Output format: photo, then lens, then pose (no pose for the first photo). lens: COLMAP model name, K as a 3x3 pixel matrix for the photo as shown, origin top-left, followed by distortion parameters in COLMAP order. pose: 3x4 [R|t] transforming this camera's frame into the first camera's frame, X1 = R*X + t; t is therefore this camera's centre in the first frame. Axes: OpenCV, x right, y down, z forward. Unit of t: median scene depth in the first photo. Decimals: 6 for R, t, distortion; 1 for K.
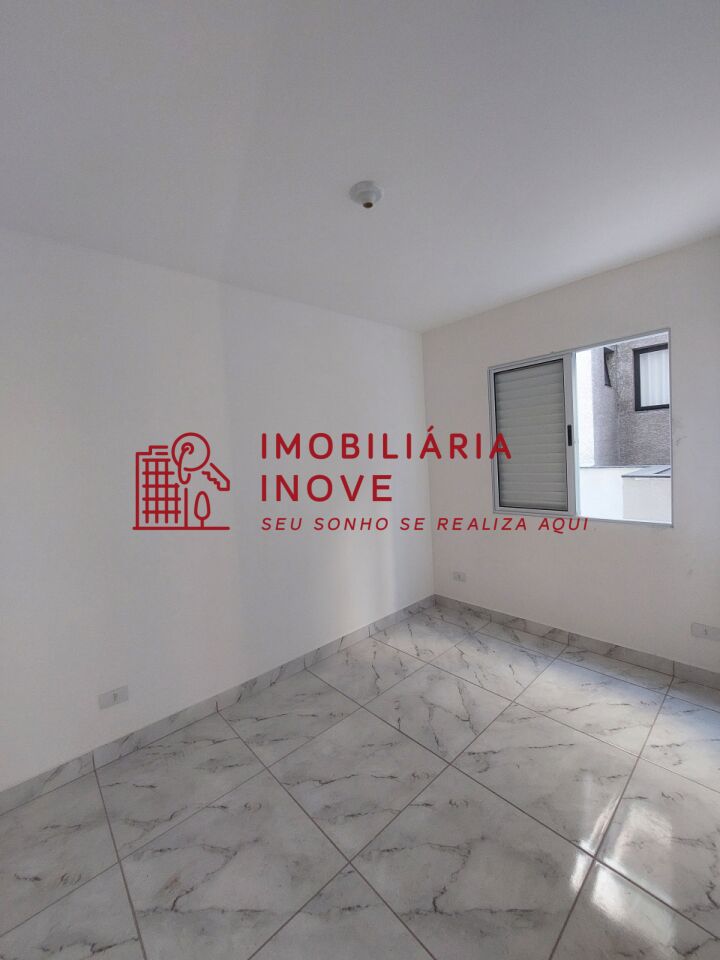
lens RADIAL K [[385.2, 0, 373.5], [0, 385.2, 477.6], [0, 0, 1]] dist [-0.021590, 0.001702]
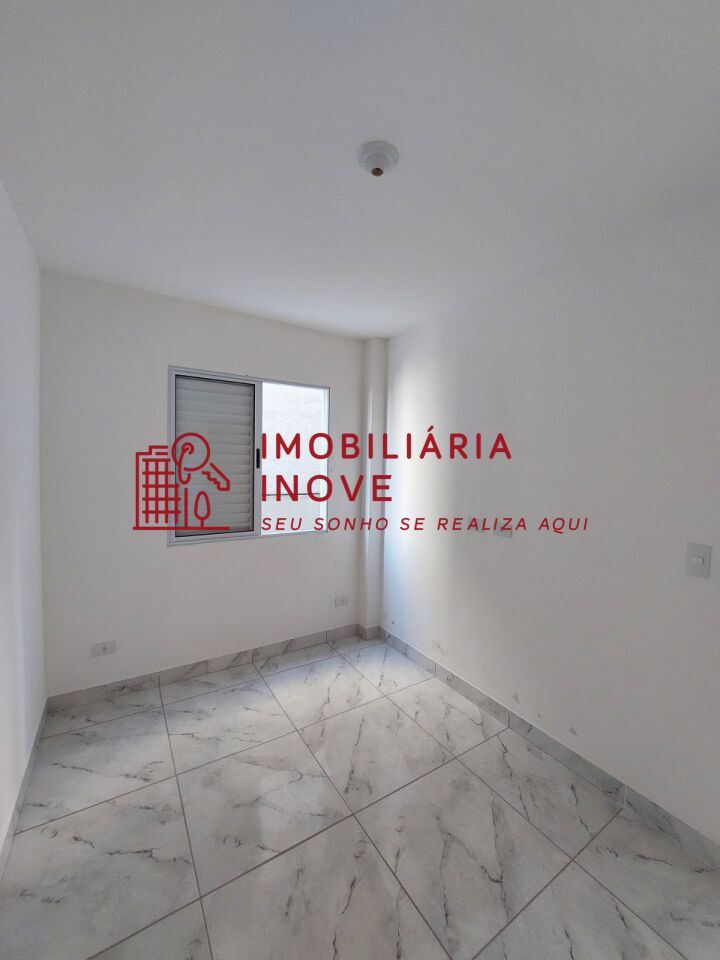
lens RADIAL K [[385.2, 0, 364.8], [0, 385.2, 478.8], [0, 0, 1]] dist [-0.021590, 0.001702]
pose [[0.181788, 0.015972, 0.983208, -0.624086], [0.034400, 0.999153, -0.022591, -0.025605], [-0.982736, 0.037930, 0.181085, 0.693425]]
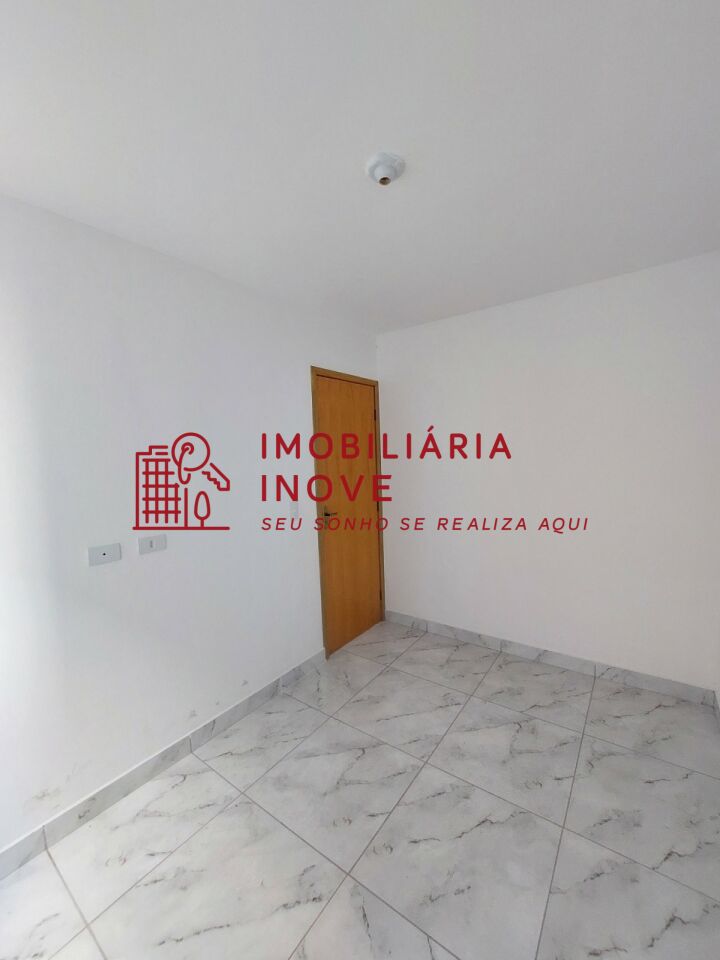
lens RADIAL K [[385.2, 0, 364.3], [0, 385.2, 473.8], [0, 0, 1]] dist [-0.021590, 0.001702]
pose [[-0.979067, 0.104020, -0.174953, 0.194414], [0.080544, 0.987385, 0.136322, -0.143181], [0.186926, 0.119377, -0.975094, 1.480972]]
